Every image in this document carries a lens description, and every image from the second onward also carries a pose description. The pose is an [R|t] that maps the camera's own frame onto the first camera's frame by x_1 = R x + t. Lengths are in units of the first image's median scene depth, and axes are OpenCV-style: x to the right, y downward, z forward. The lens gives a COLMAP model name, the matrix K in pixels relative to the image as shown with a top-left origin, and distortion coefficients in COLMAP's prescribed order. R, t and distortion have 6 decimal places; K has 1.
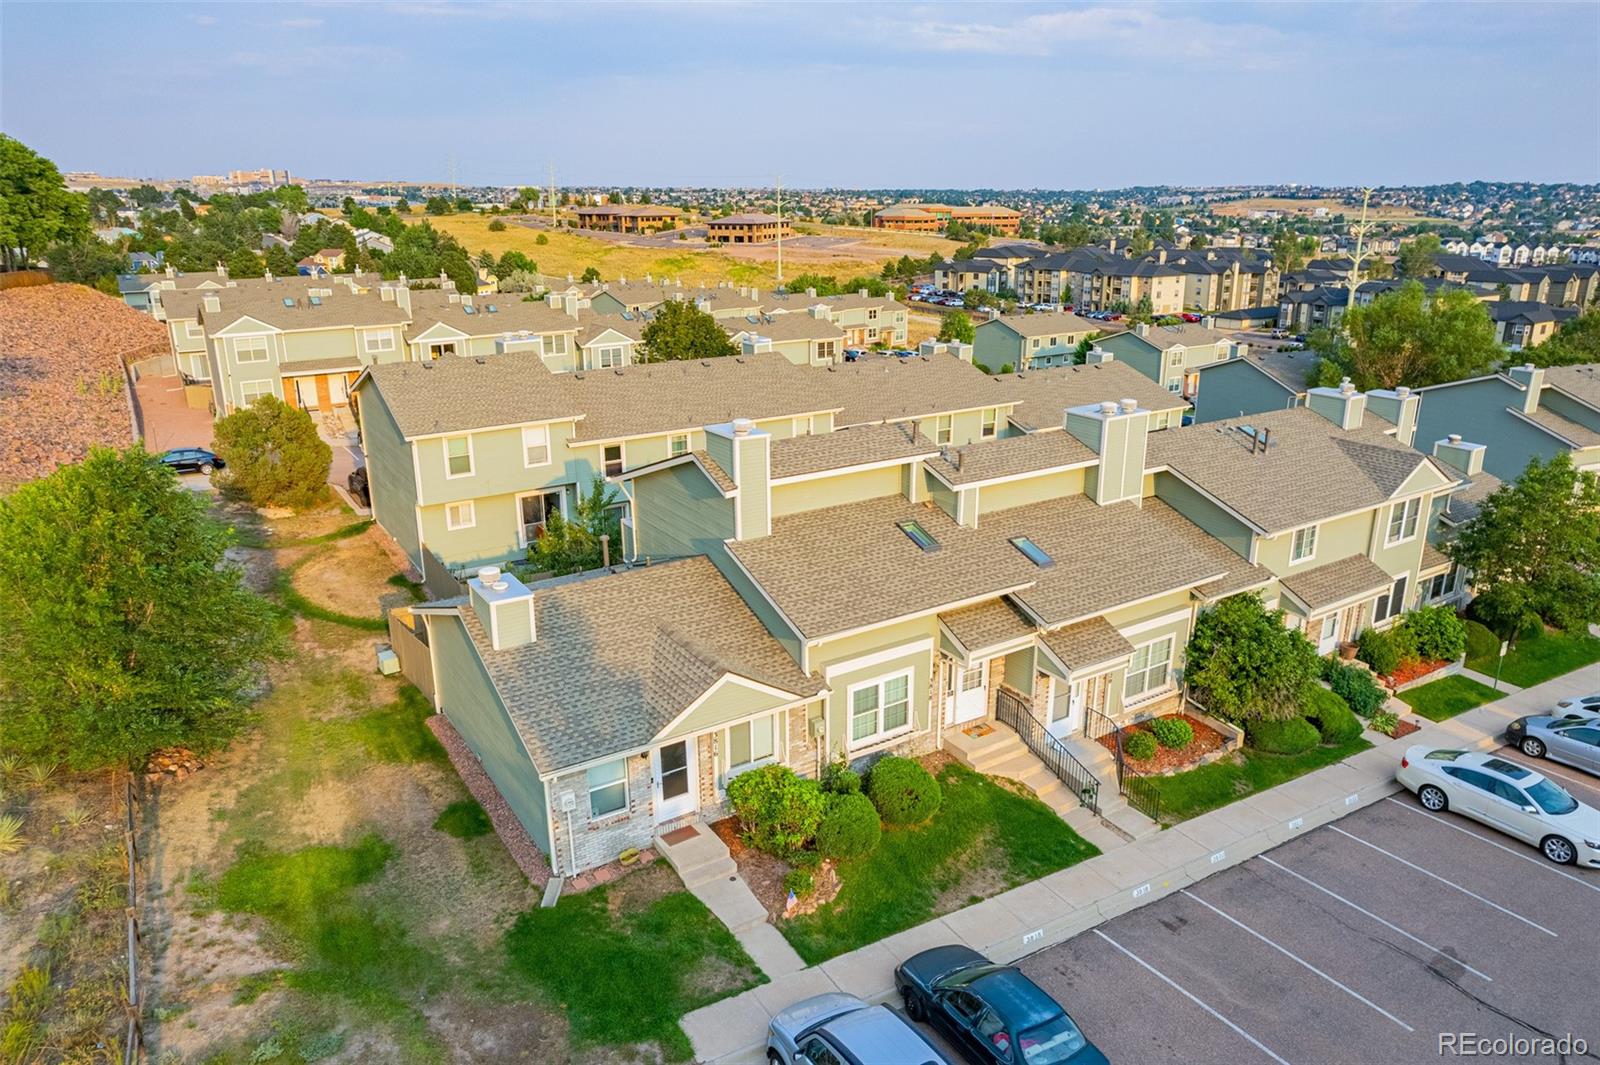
lens RADIAL K [[1127.1, 0, 808.9], [0, 1127.1, 537.2], [0, 0, 1]] dist [-0.066997, 0.071300]
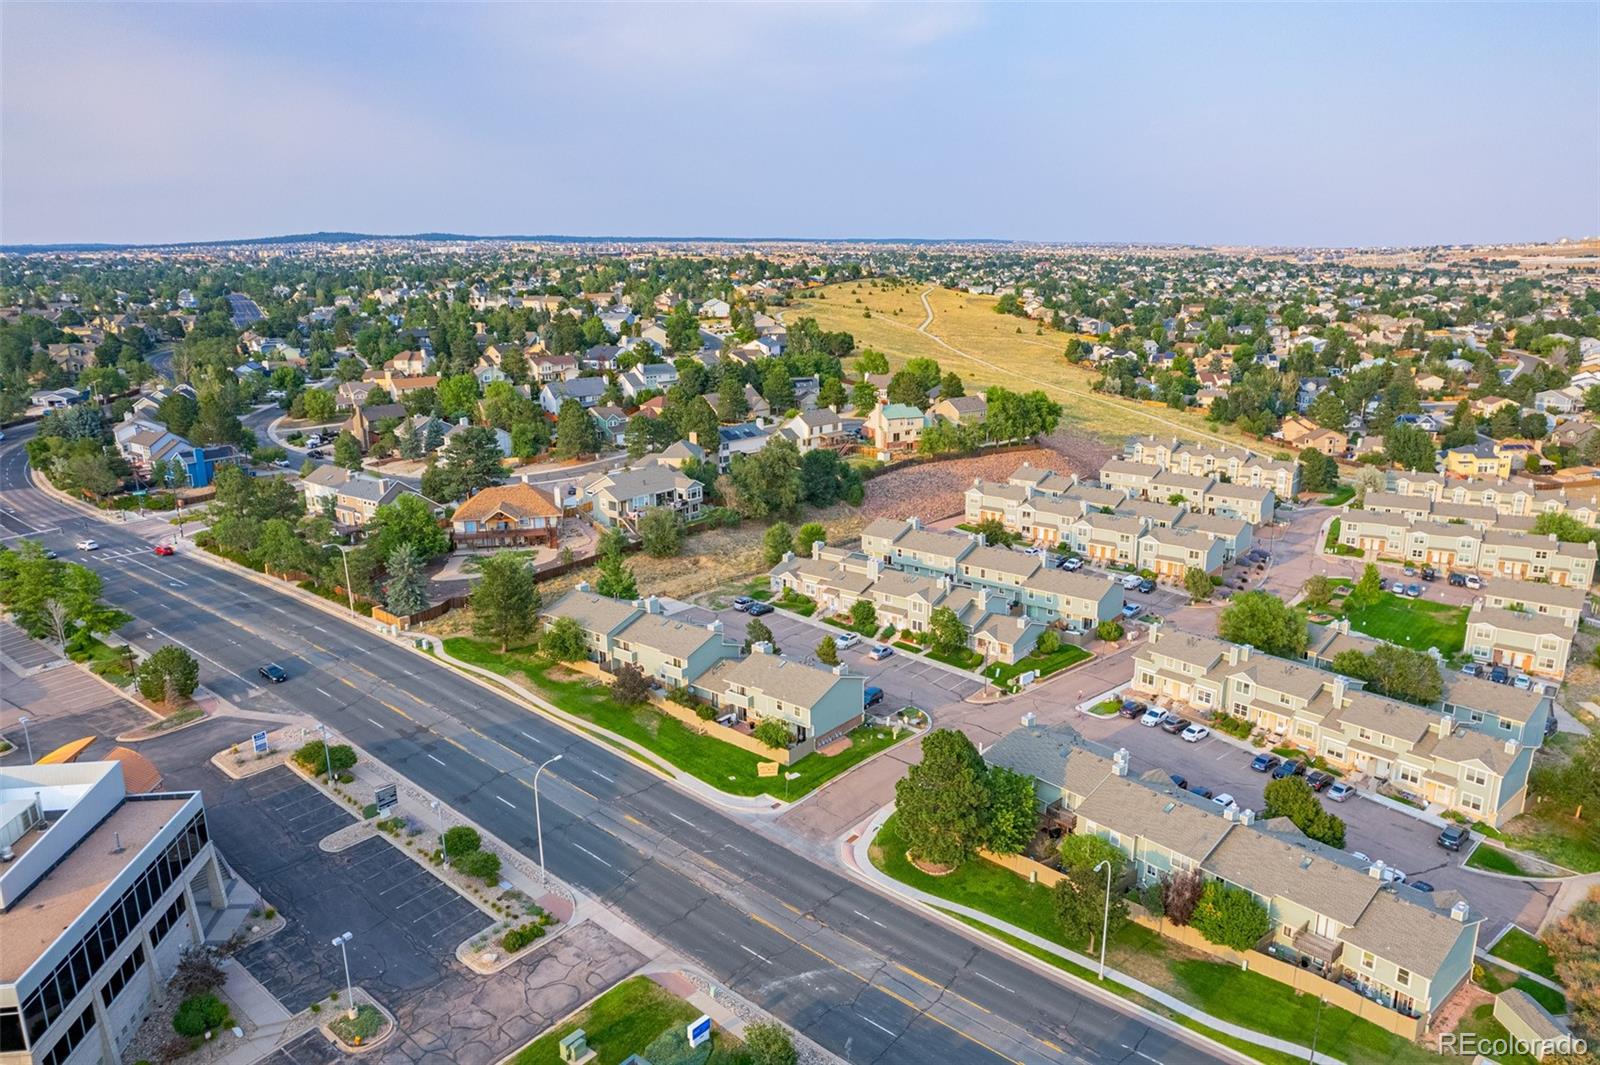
lens RADIAL K [[1127.1, 0, 808.9], [0, 1127.1, 537.2], [0, 0, 1]] dist [-0.066997, 0.071300]
pose [[0.269840, 0.242584, -0.931847, 0.637731], [-0.270991, 0.947763, 0.168255, -0.129627], [0.923986, 0.207121, 0.321482, -0.127209]]
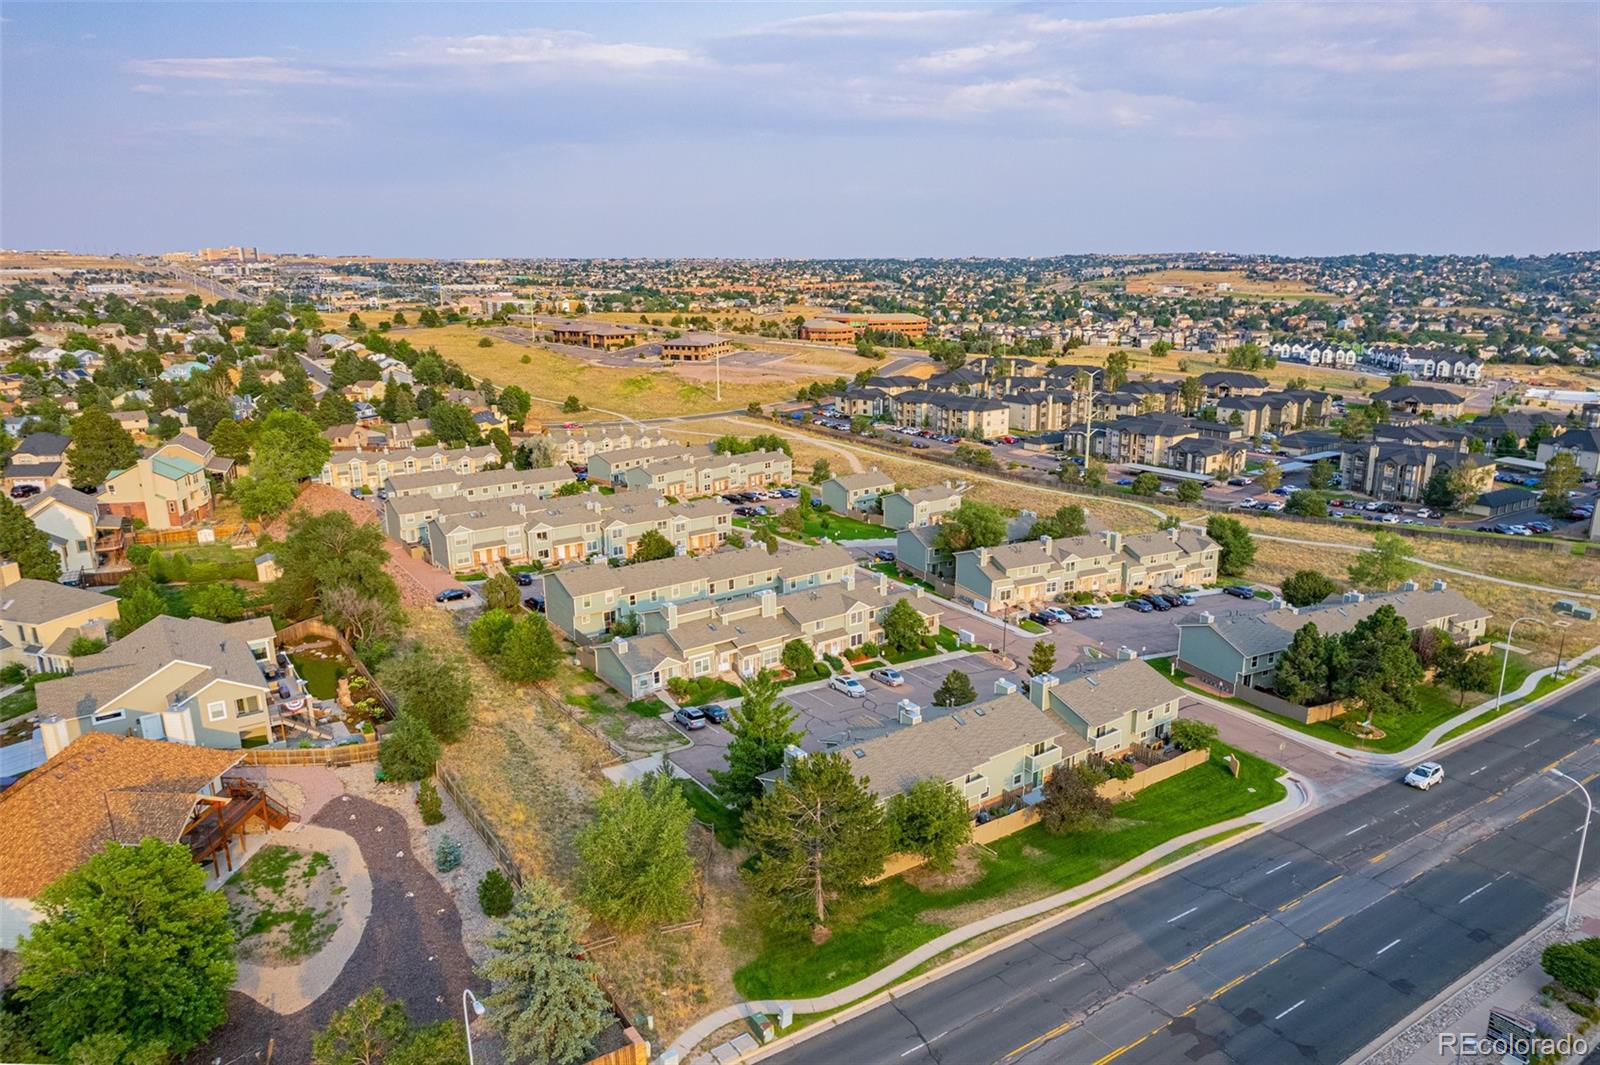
lens RADIAL K [[1127.1, 0, 808.9], [0, 1127.1, 537.2], [0, 0, 1]] dist [-0.066997, 0.071300]
pose [[0.999158, -0.017109, 0.037290, 0.034937], [0.018814, 0.998771, -0.045859, -0.015715], [-0.036460, 0.046522, 0.998252, -0.372603]]
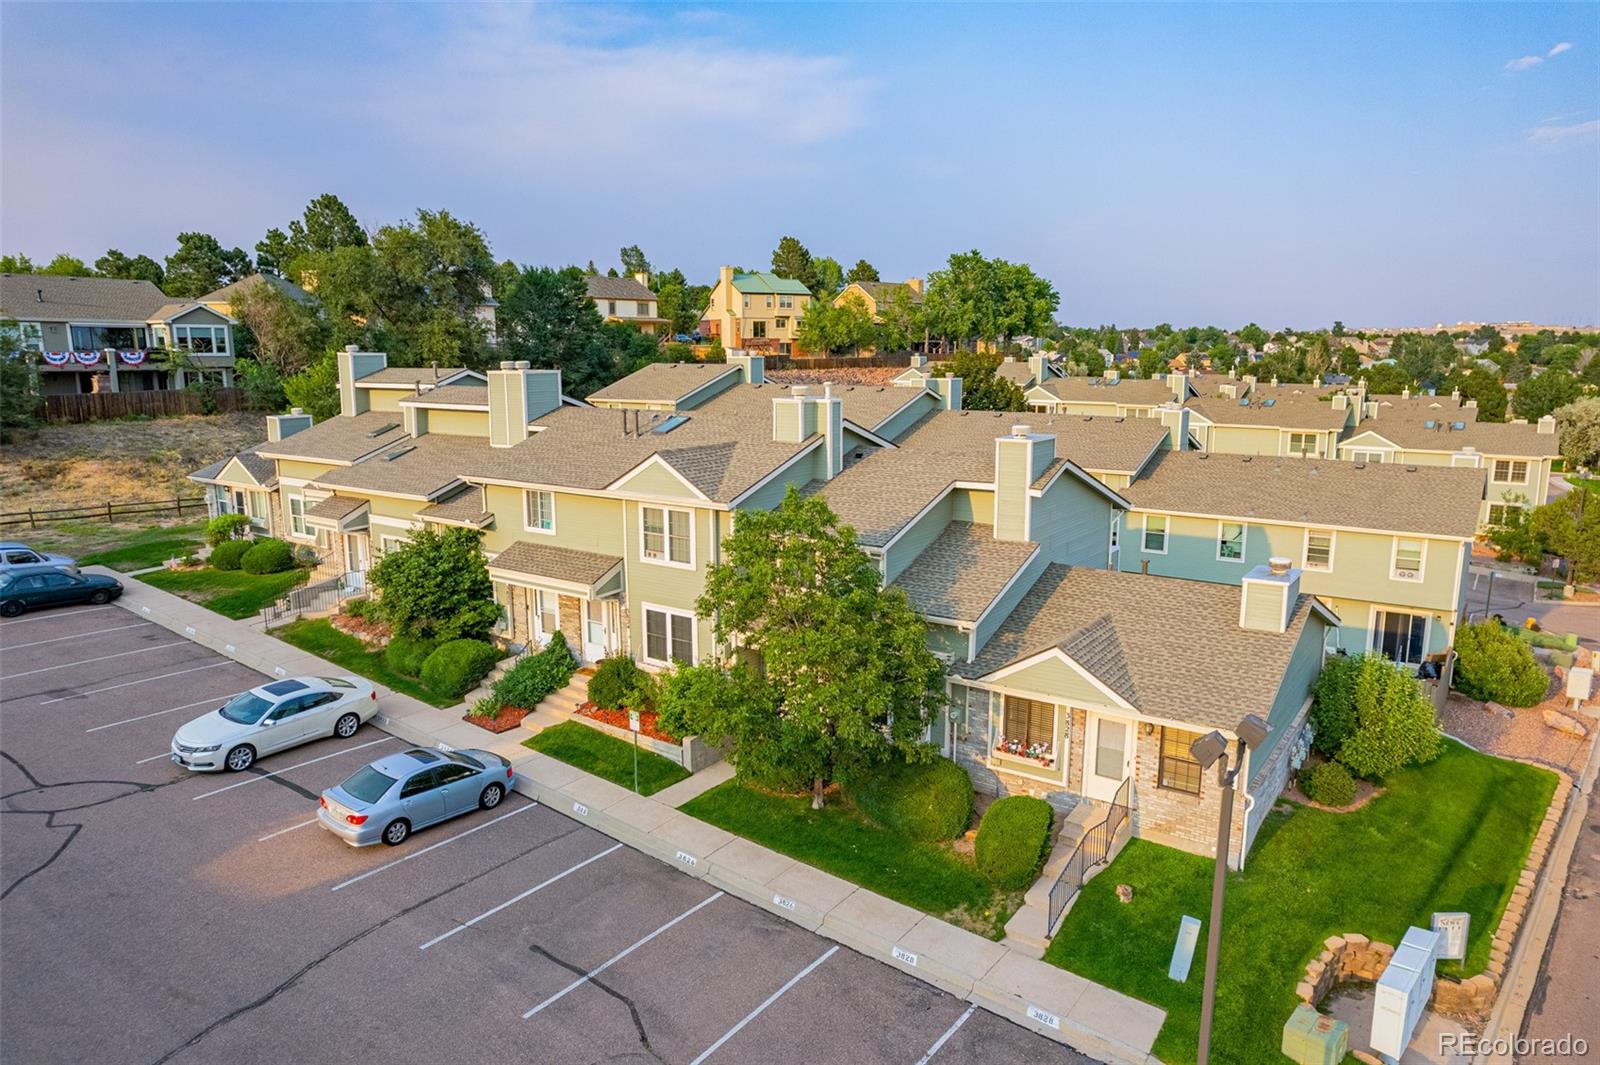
lens RADIAL K [[1037.6, 0, 830.0], [0, 1037.6, 533.2], [0, 0, 1]] dist [-0.024377, -0.000158]
pose [[0.351634, 0.164184, -0.921627, 0.180598], [-0.277707, 0.958478, 0.064794, -0.014556], [0.893998, 0.233159, 0.382629, 0.114353]]
